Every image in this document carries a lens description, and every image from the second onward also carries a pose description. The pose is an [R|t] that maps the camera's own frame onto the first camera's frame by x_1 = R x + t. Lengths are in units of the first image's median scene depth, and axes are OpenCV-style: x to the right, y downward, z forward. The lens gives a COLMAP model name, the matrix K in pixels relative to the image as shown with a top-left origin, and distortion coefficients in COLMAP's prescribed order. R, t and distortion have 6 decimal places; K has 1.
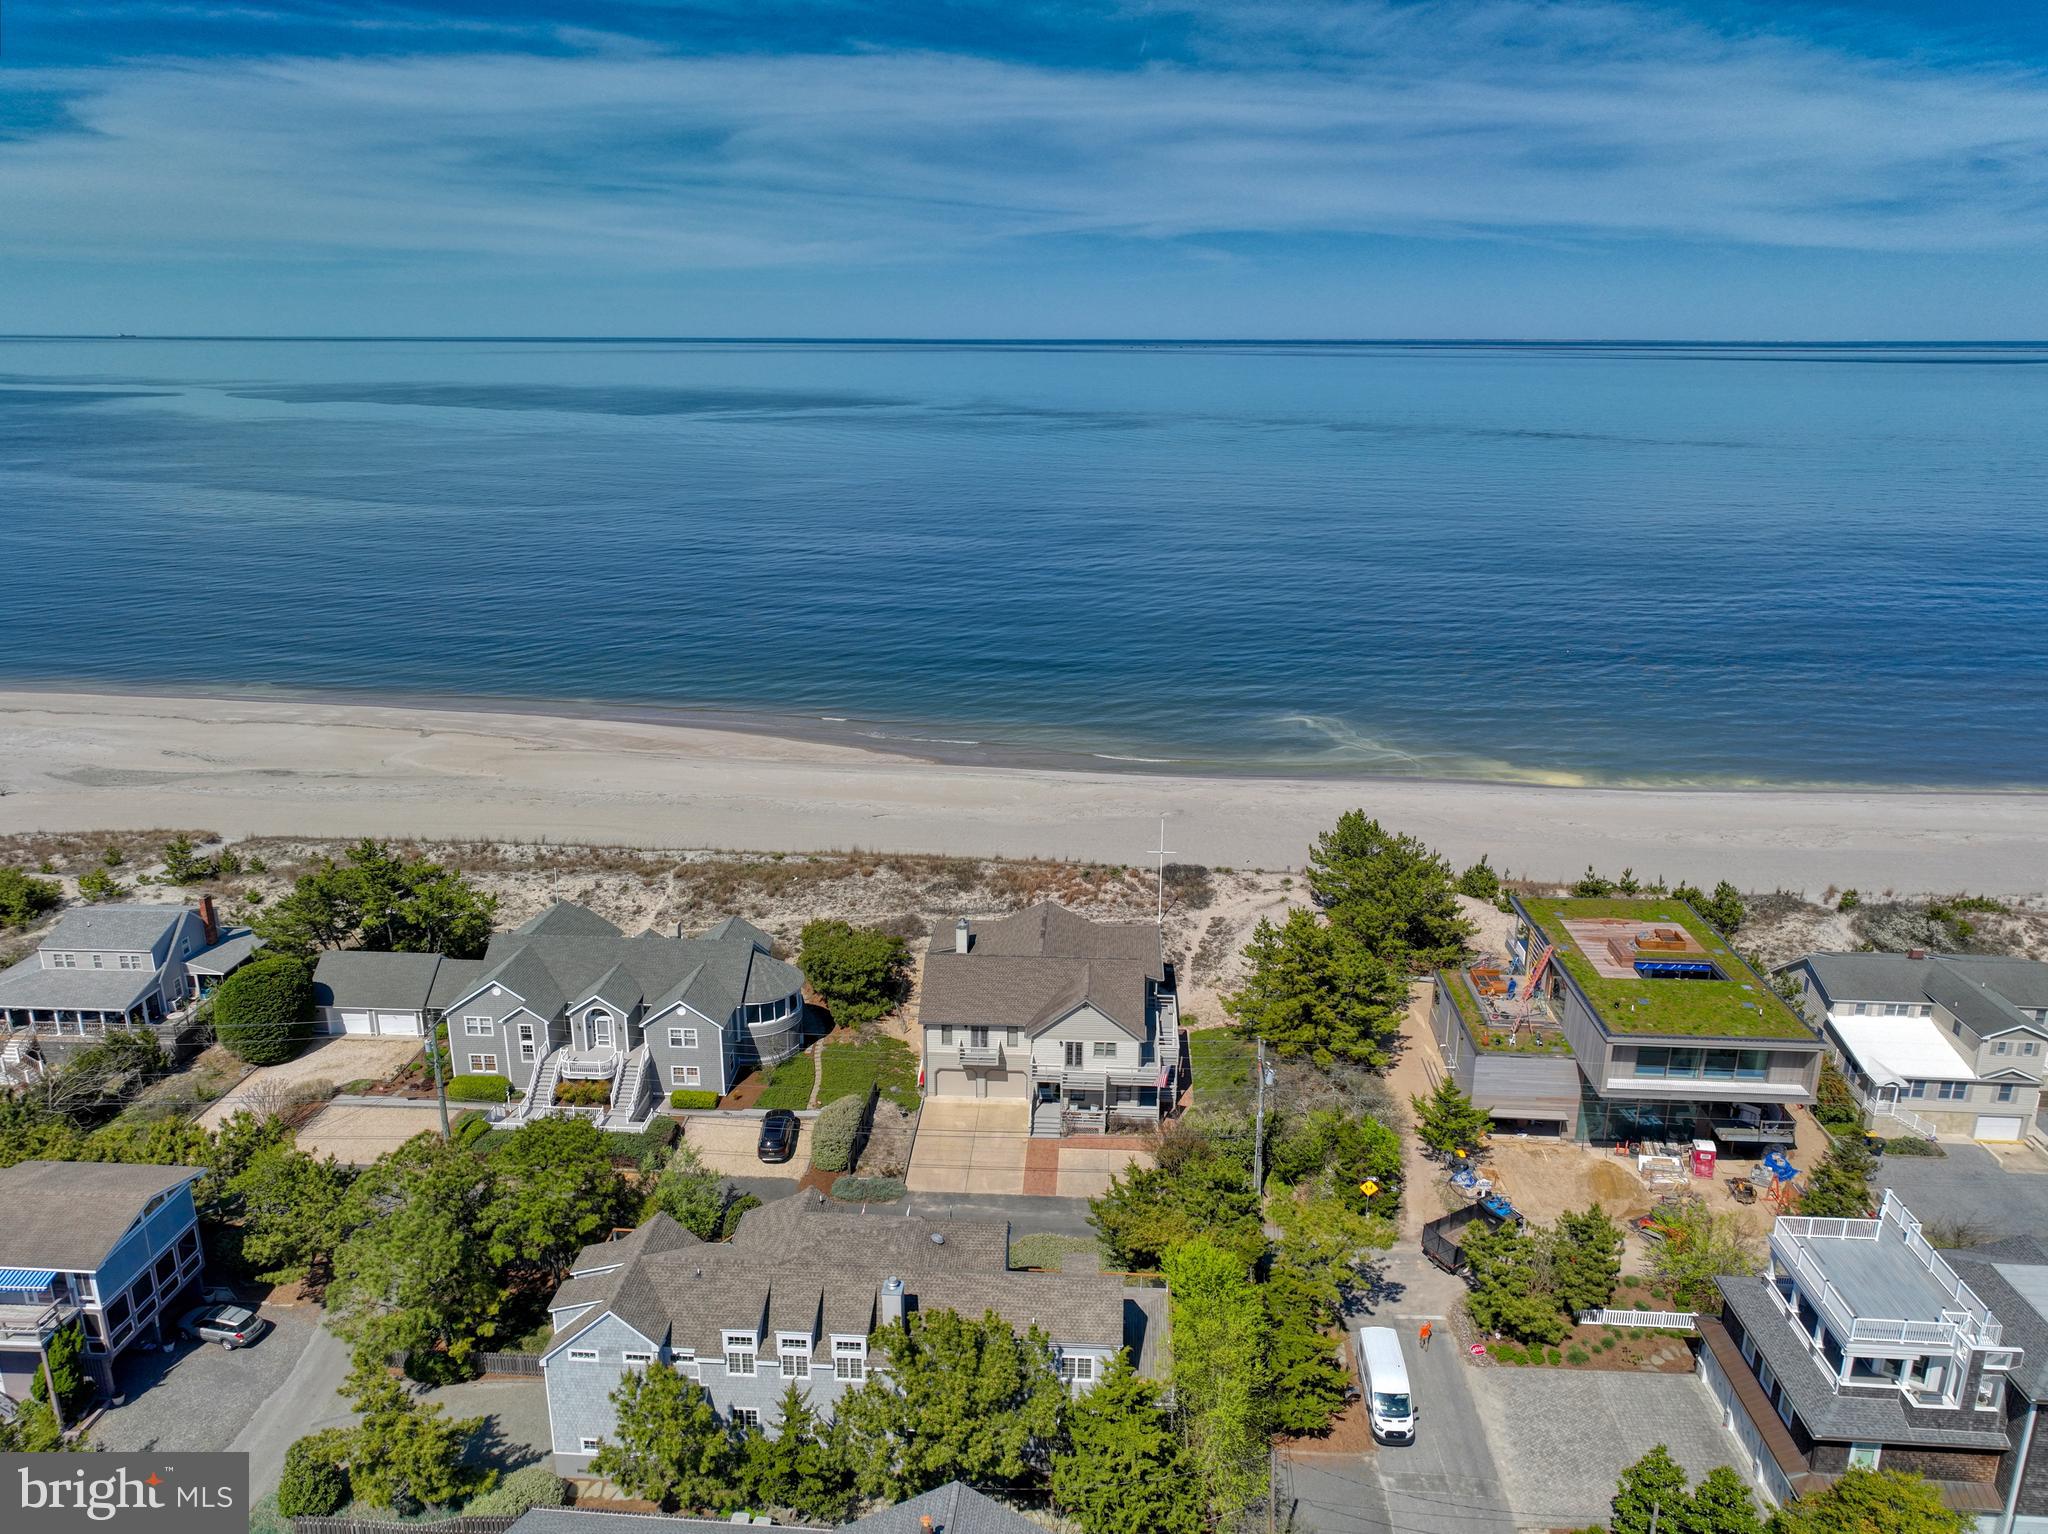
lens RADIAL K [[1441.1, 0, 1026.7], [0, 1441.1, 746.8], [0, 0, 1]] dist [-0.000945, 0.013587]
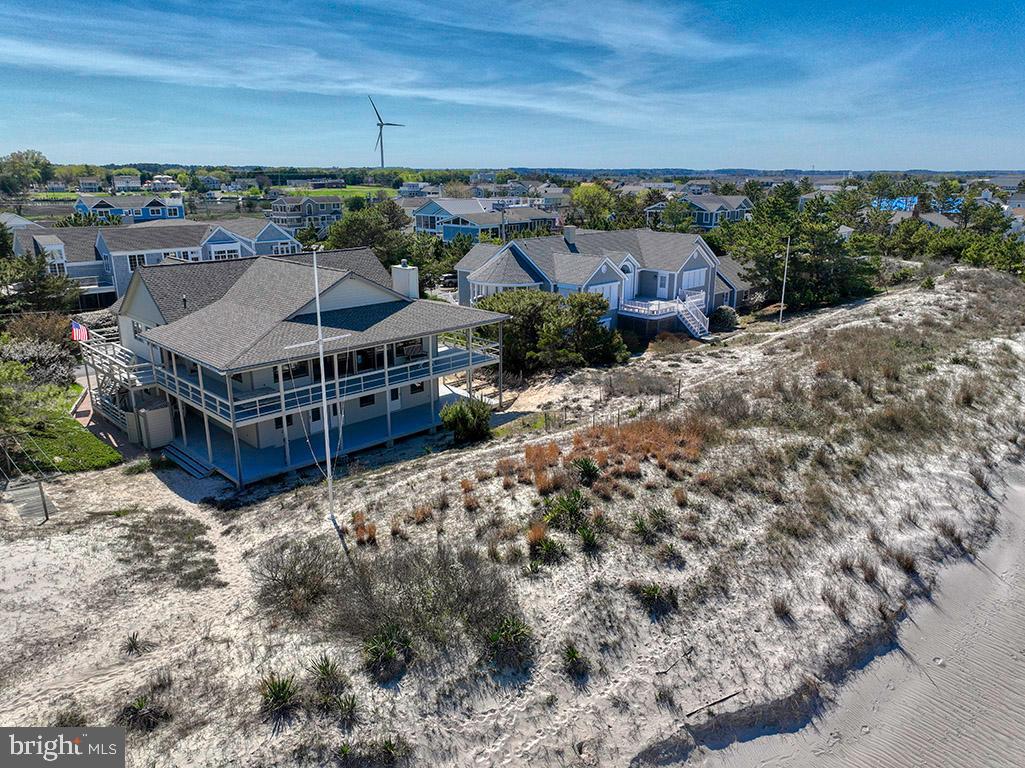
lens RADIAL K [[721.2, 0, 514.7], [0, 721.2, 384.6], [0, 0, 1]] dist [-0.000945, 0.013587]
pose [[-0.660234, 0.209636, -0.721210, 0.238035], [-0.207178, 0.872166, 0.443176, -0.016598], [0.721920, 0.442018, -0.532401, 1.354279]]
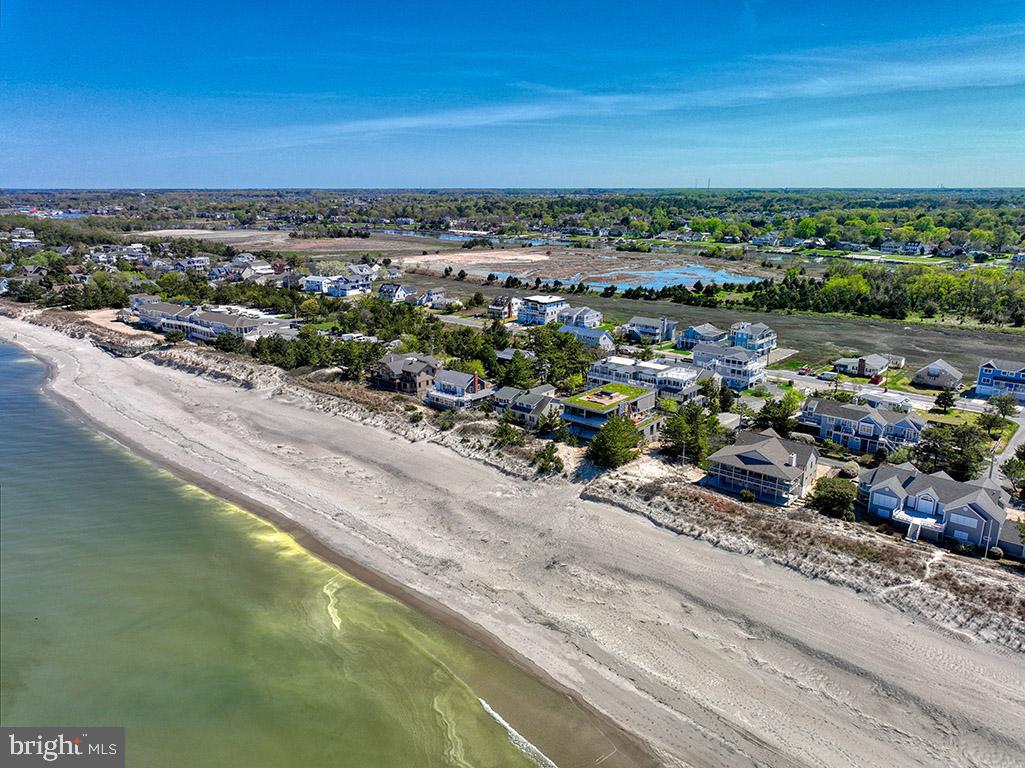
lens RADIAL K [[721.2, 0, 514.9], [0, 721.2, 379.3], [0, 0, 1]] dist [-0.000945, 0.013587]
pose [[-0.794483, -0.160167, 0.585784, -0.407967], [0.162937, 0.873006, 0.459687, -0.717307], [-0.585020, 0.460659, -0.667491, 2.205703]]
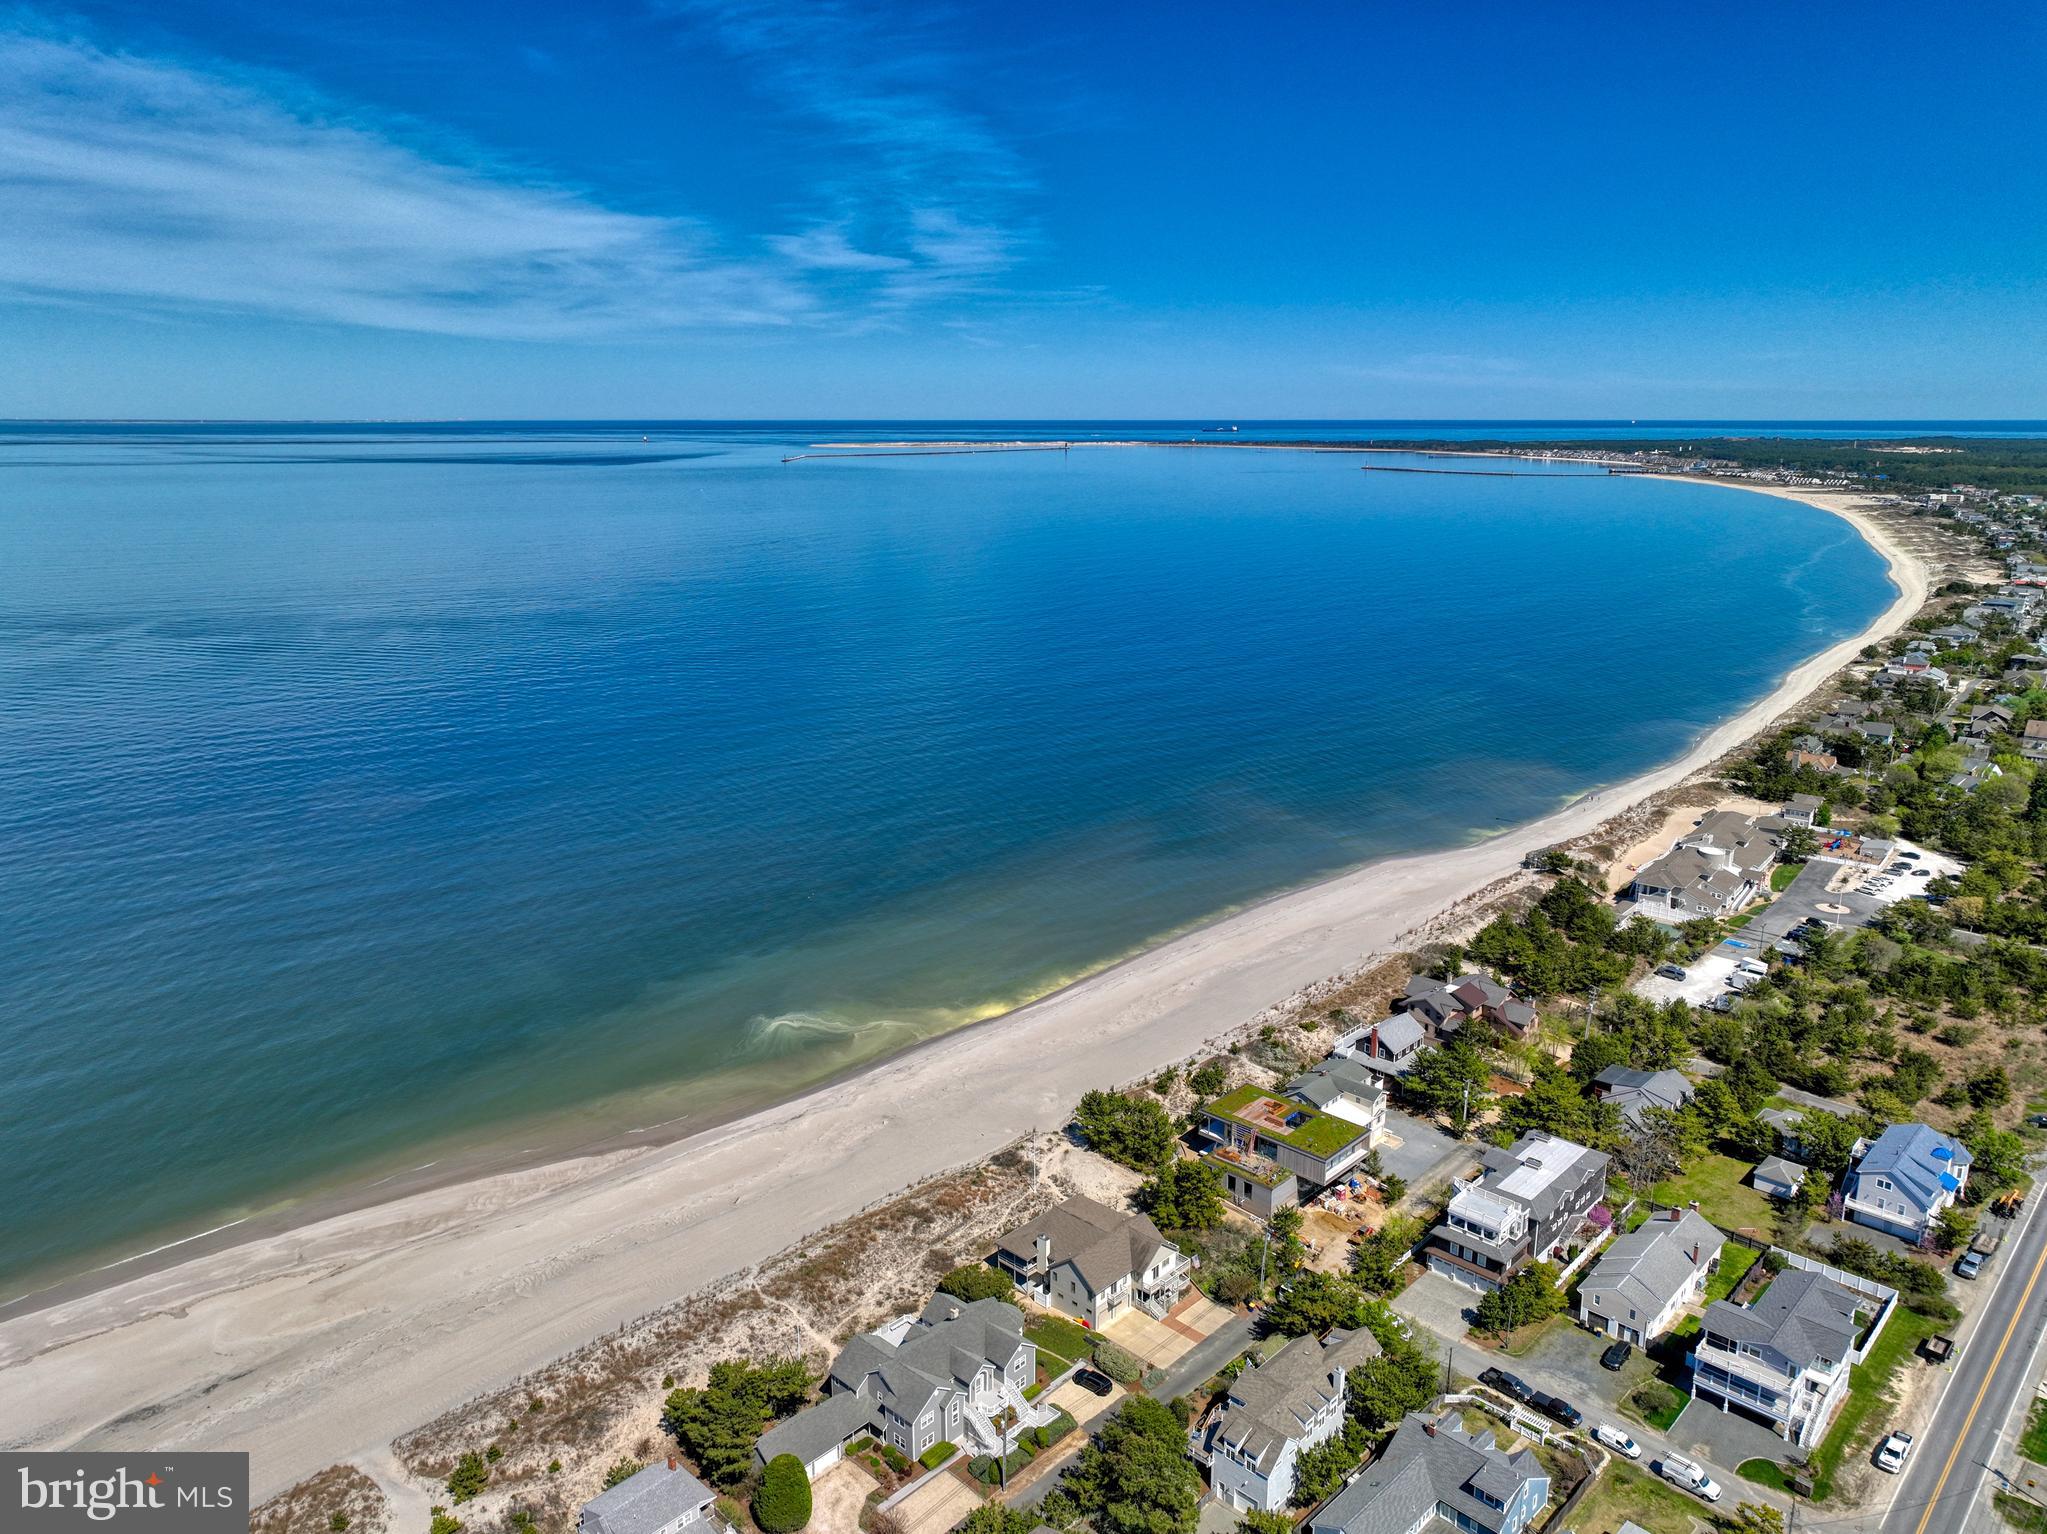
lens RADIAL K [[1440.4, 0, 1027.6], [0, 1440.4, 770.2], [0, 0, 1]] dist [-0.000945, 0.013587]
pose [[0.640148, -0.190097, 0.744361, -1.340146], [0.212071, 0.974981, 0.066613, -0.593951], [-0.738401, 0.115216, 0.664446, -0.257557]]
